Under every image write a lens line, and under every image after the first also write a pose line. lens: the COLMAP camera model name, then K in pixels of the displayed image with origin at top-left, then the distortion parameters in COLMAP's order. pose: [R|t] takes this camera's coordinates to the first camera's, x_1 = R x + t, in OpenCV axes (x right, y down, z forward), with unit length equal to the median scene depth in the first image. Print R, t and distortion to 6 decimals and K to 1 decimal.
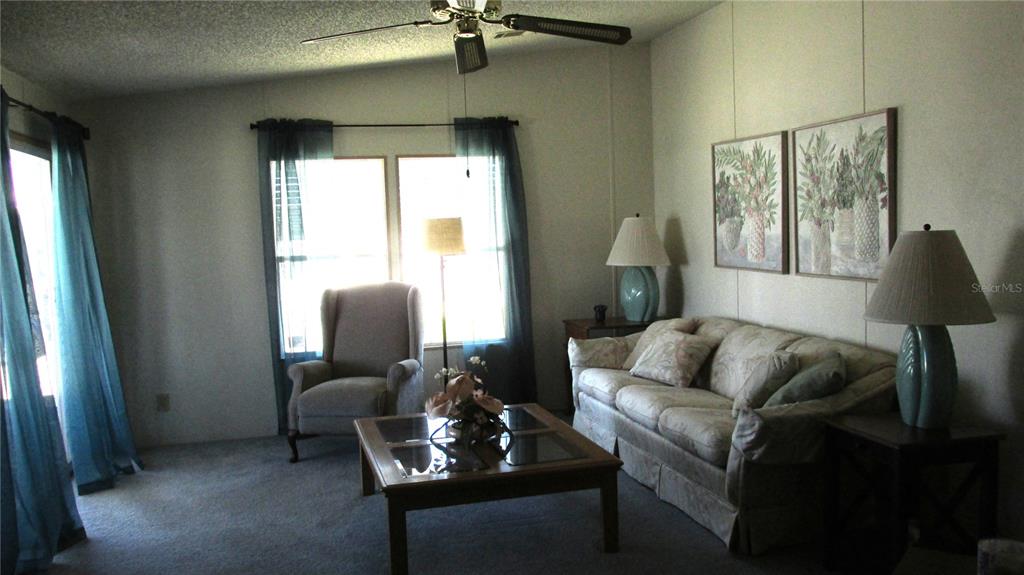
lens RADIAL K [[850.0, 0, 506.2], [0, 850.0, 282.0], [0, 0, 1]] dist [-0.014218, 0.005497]
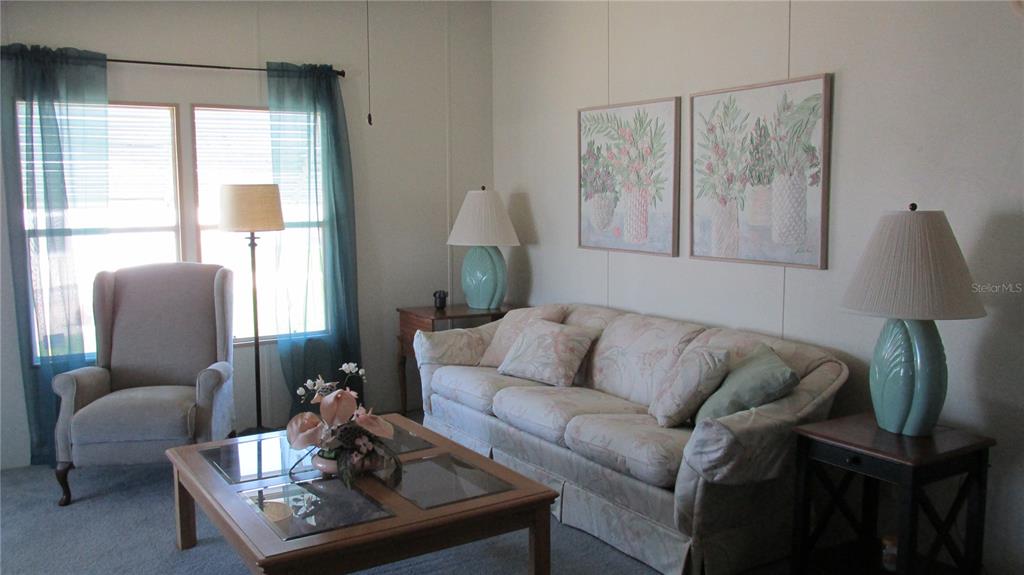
lens RADIAL K [[863.7, 0, 511.6], [0, 863.7, 281.9], [0, 0, 1]] dist [-0.018730, 0.007772]
pose [[0.953986, -0.004769, 0.299814, -0.101326], [-0.002978, 0.999673, 0.025378, -0.005158], [-0.299837, -0.025103, 0.953660, 0.164500]]
